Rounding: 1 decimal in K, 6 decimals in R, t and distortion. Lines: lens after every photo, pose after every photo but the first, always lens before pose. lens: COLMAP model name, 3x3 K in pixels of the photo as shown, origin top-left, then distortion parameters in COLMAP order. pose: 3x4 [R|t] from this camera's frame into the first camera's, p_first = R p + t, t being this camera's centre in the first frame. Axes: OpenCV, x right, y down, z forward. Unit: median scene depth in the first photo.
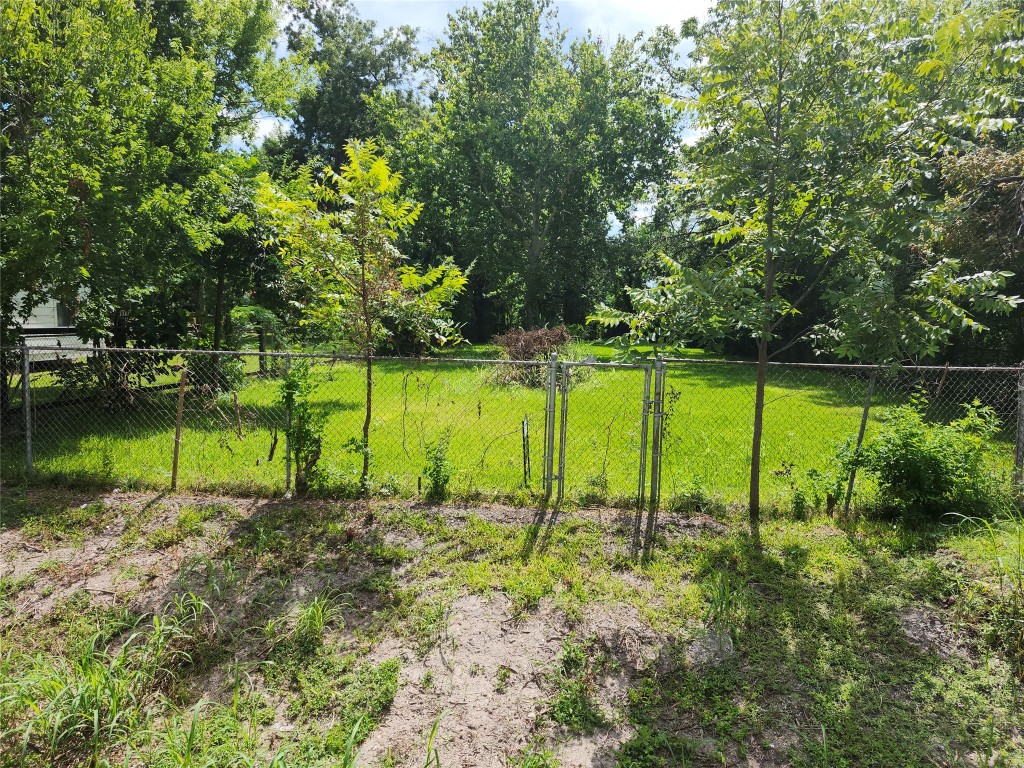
lens RADIAL K [[792.9, 0, 512.0], [0, 792.9, 384.0], [0, 0, 1]] dist [0.092298, -0.004488]
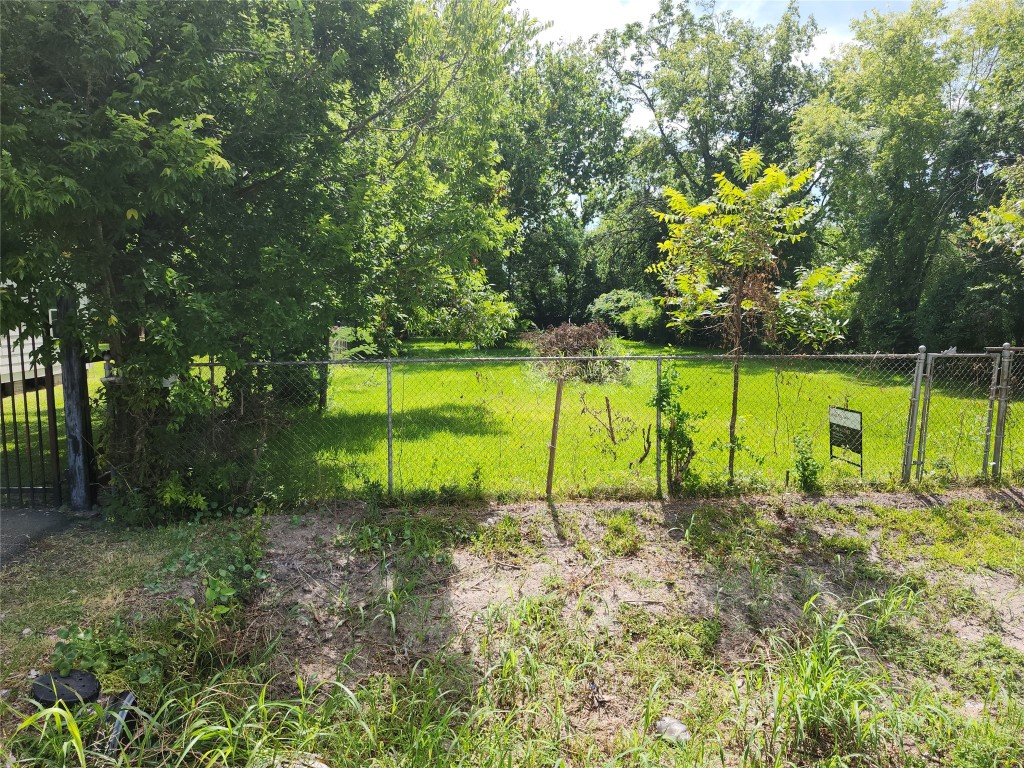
lens RADIAL K [[792.9, 0, 512.0], [0, 792.9, 384.0], [0, 0, 1]] dist [0.092298, -0.004488]
pose [[0.974962, -0.053110, 0.215937, -0.199936], [0.051357, 0.998586, 0.013723, -0.008665], [-0.216360, -0.002290, 0.976311, 0.014627]]
